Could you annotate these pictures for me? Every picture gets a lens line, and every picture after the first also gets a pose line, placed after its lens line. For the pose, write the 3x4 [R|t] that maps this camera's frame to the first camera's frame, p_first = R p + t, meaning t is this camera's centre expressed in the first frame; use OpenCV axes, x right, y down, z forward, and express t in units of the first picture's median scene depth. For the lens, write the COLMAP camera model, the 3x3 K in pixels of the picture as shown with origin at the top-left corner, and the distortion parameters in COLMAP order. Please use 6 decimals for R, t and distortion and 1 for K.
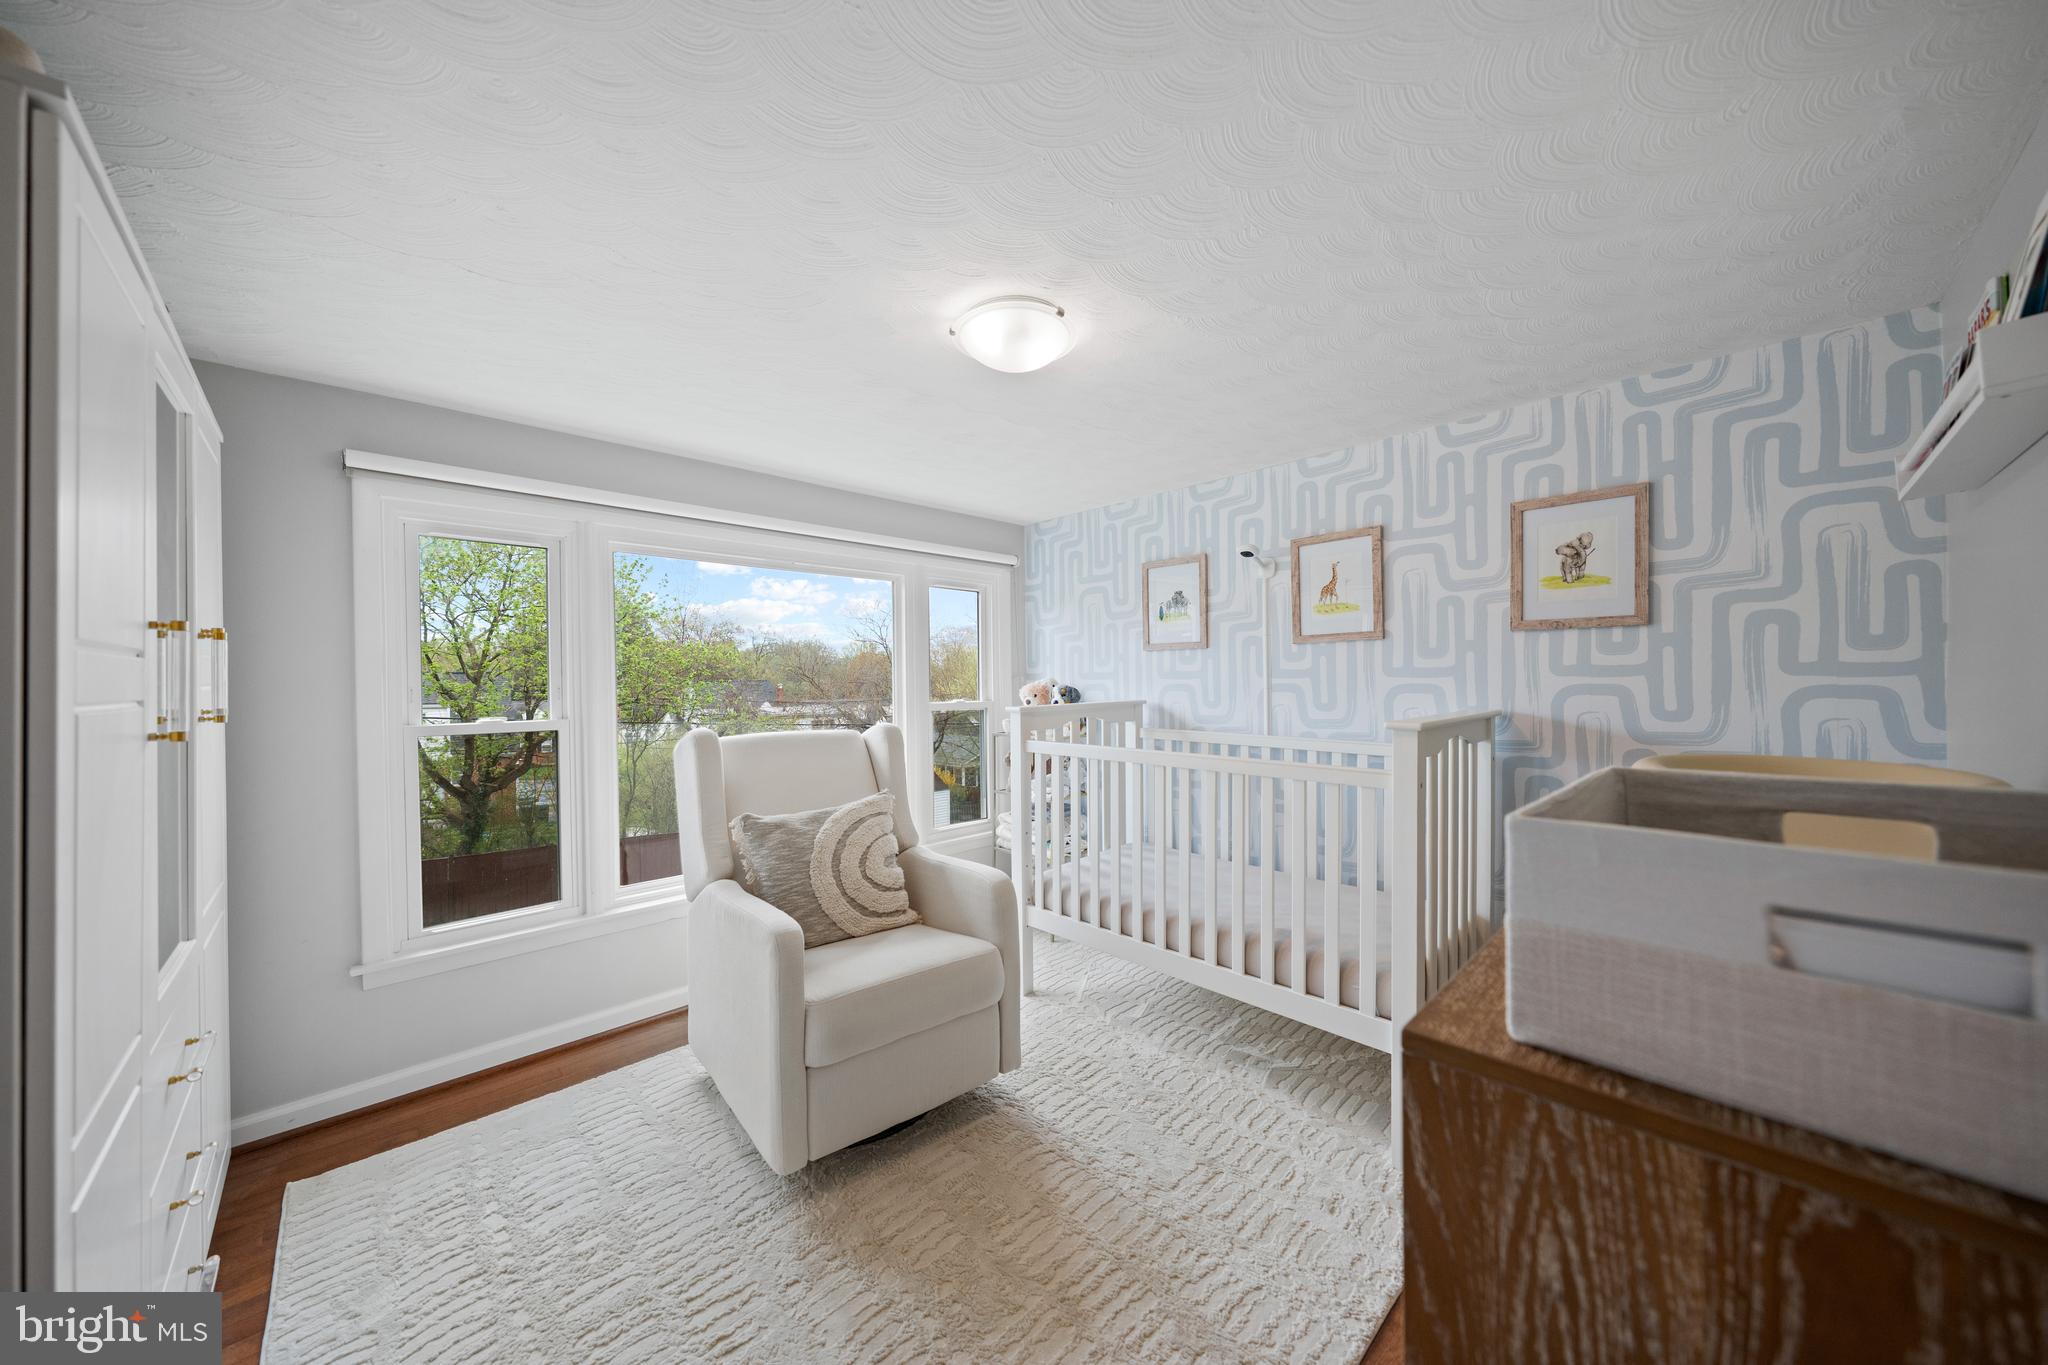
lens RADIAL K [[704.5, 0, 1024.4], [0, 704.5, 683.9], [0, 0, 1]] dist [-0.001869, 0.000286]
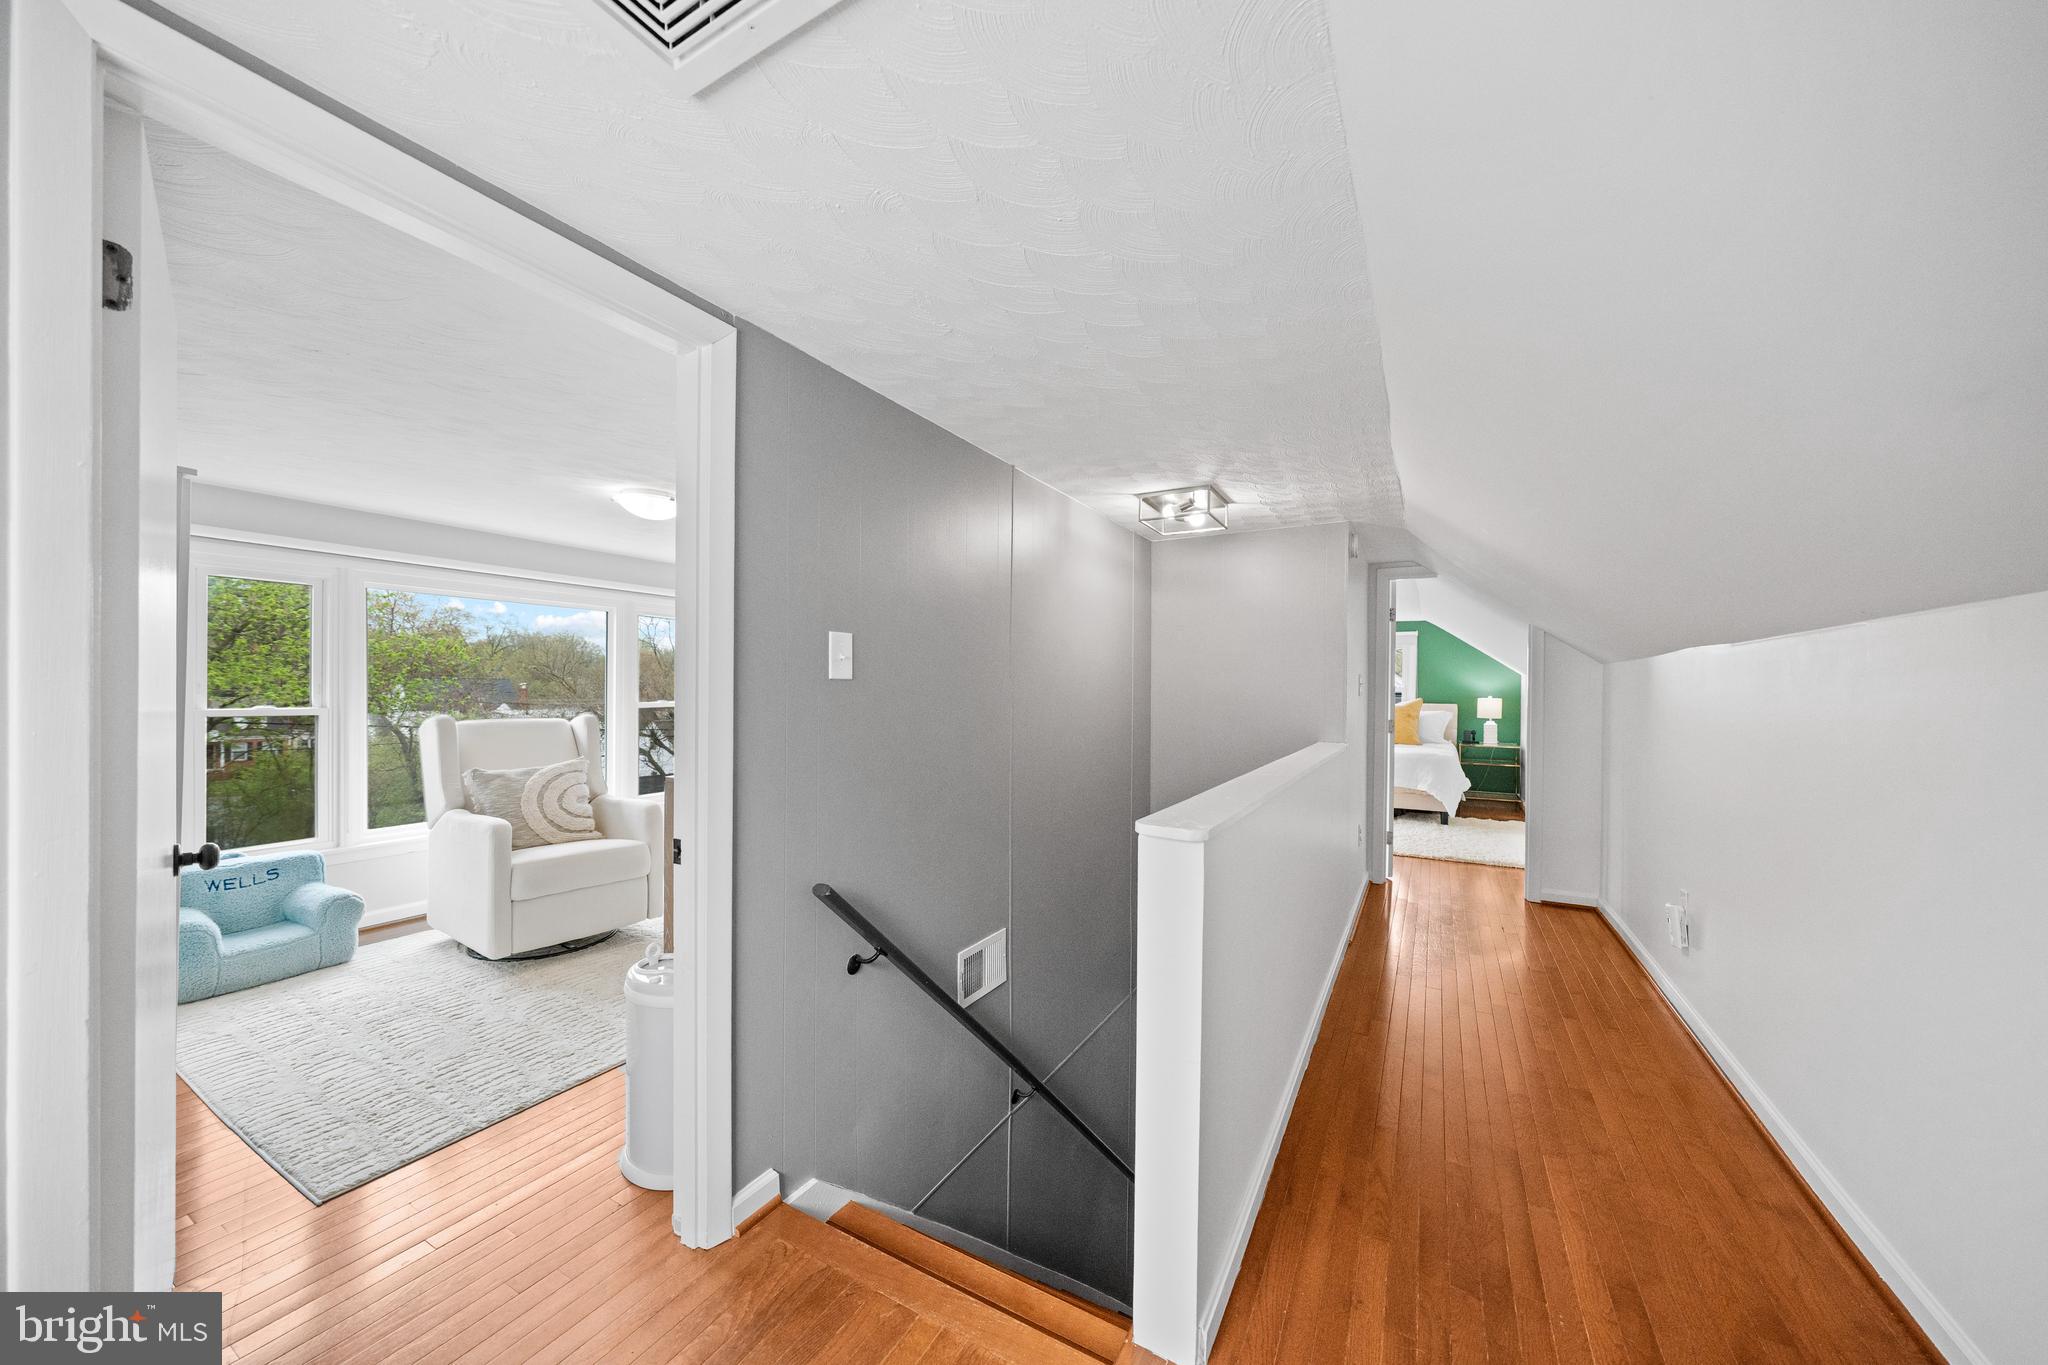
lens RADIAL K [[704.5, 0, 1028.5], [0, 704.5, 694.3], [0, 0, 1]] dist [-0.001869, 0.000286]
pose [[0.958393, 0.020805, 0.284693, 0.328514], [-0.021802, 0.999762, 0.000331, -0.008826], [-0.284619, -0.006524, 0.958619, -0.832188]]
